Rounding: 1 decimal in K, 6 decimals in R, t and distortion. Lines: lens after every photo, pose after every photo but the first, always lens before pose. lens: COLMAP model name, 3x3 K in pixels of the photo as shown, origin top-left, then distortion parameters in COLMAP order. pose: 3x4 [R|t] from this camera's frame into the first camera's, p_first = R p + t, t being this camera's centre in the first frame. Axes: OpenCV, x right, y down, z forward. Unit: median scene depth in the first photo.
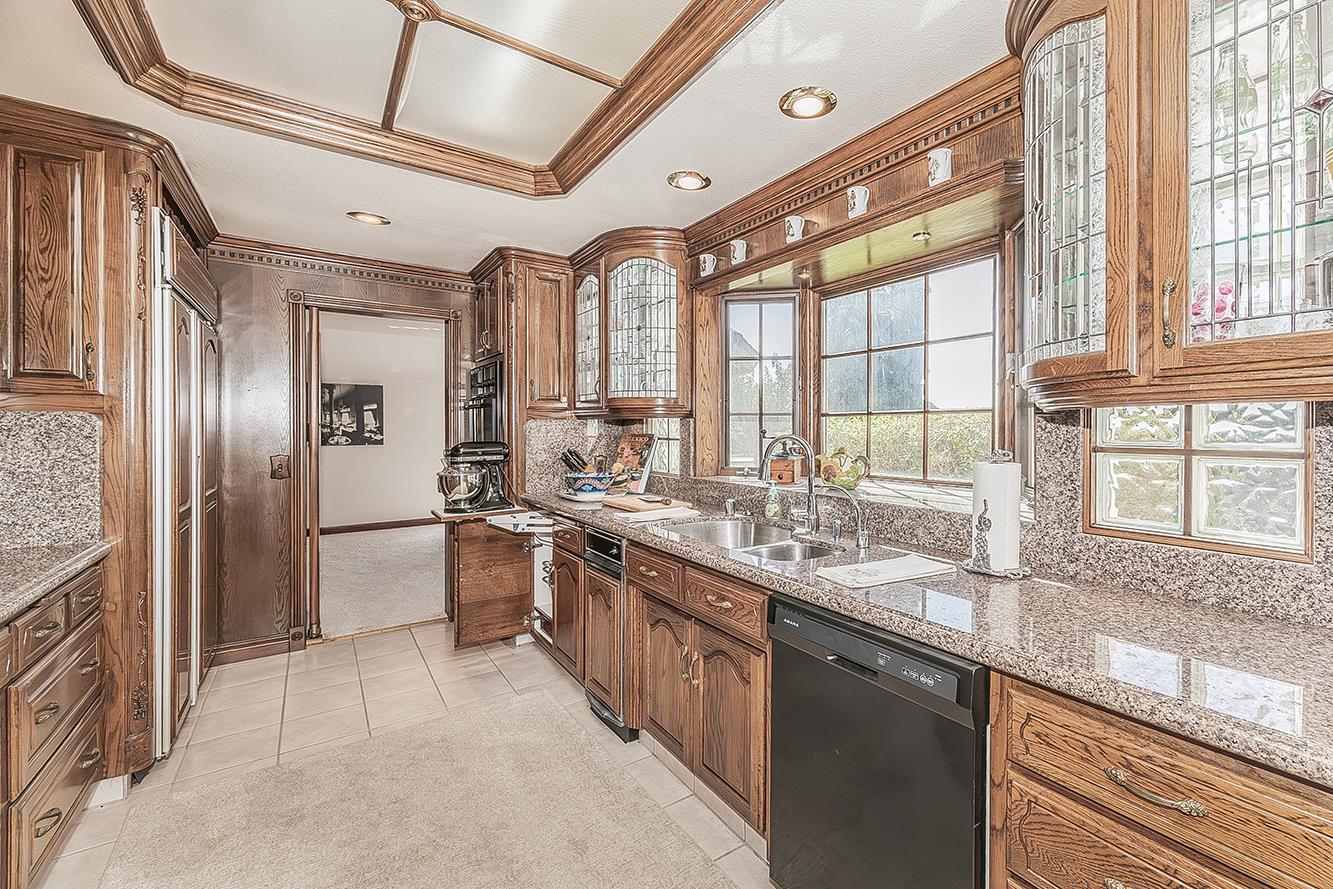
lens RADIAL K [[528.8, 0, 670.7], [0, 528.8, 428.7], [0, 0, 1]] dist [0.000160, 0.000067]
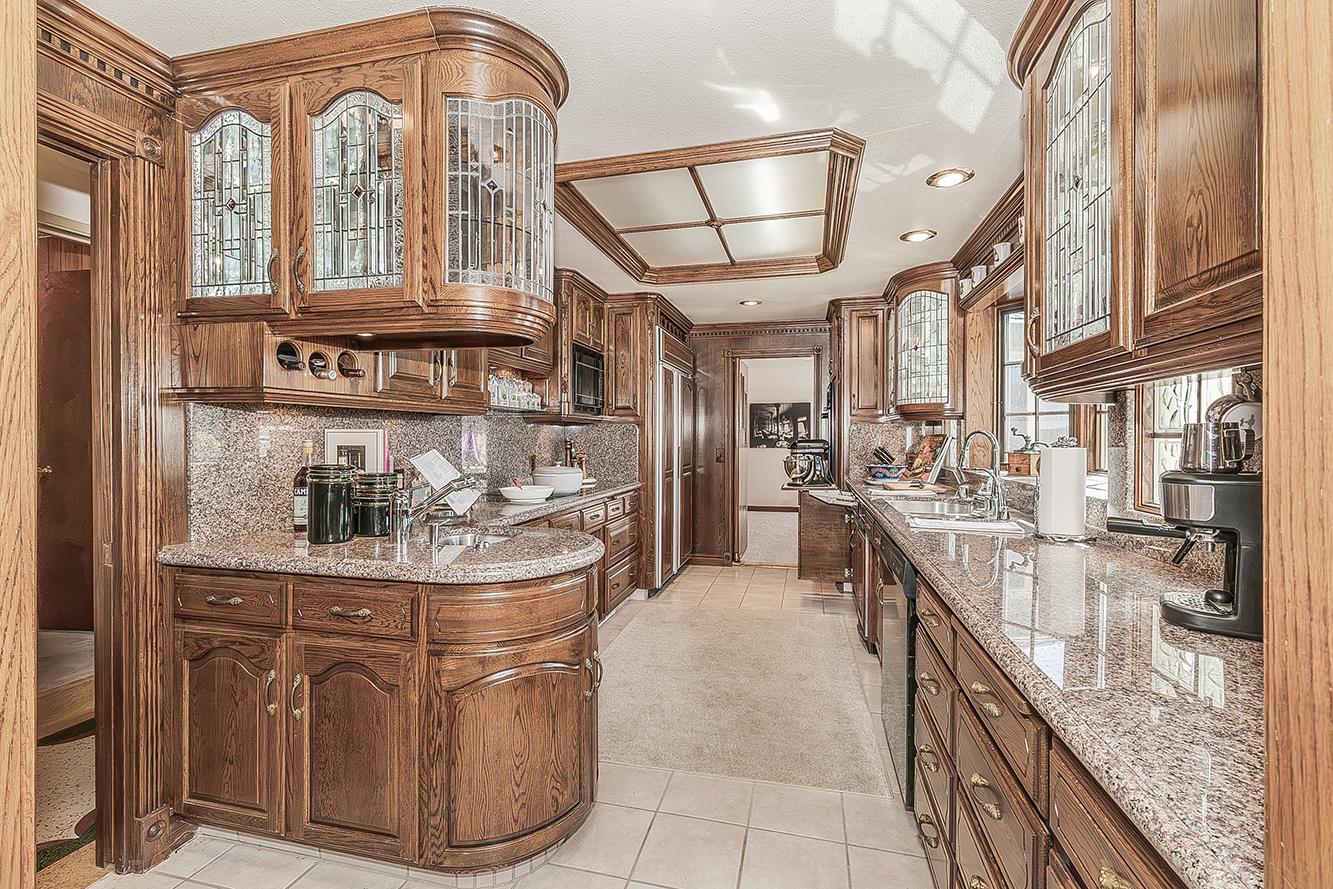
lens RADIAL K [[565.4, 0, 673.3], [0, 565.4, 443.1], [0, 0, 1]] dist [-0.000039, 0.000066]
pose [[0.641771, 0.003198, -0.766890, 0.582670], [-0.001870, 0.999995, 0.002606, 0.030139], [0.766894, -0.000239, 0.641773, -0.286609]]
